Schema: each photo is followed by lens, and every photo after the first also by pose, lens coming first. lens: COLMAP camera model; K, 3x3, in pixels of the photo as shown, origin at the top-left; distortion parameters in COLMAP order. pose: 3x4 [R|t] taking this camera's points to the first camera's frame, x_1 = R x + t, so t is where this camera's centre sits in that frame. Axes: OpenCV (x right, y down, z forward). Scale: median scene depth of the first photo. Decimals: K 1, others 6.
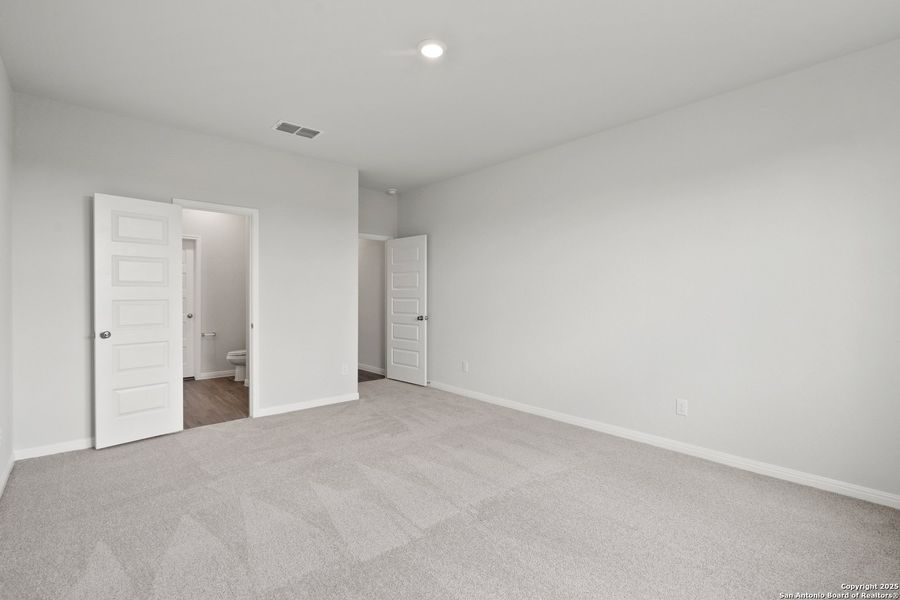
lens RADIAL K [[419.0, 0, 450.7], [0, 419.0, 303.4], [0, 0, 1]] dist [-0.016046, 0.001706]
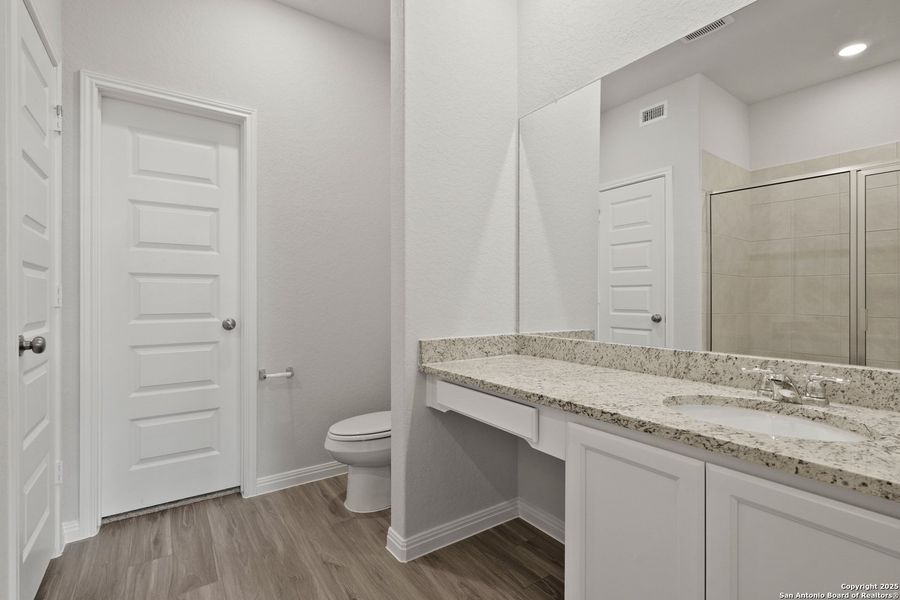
lens RADIAL K [[419.0, 0, 448.1], [0, 419.0, 298.9], [0, 0, 1]] dist [-0.016046, 0.001706]
pose [[0.995569, 0.002821, -0.093993, -0.393800], [-0.002059, 0.999964, 0.008201, 0.003080], [0.094013, -0.007971, 0.995539, 0.644147]]
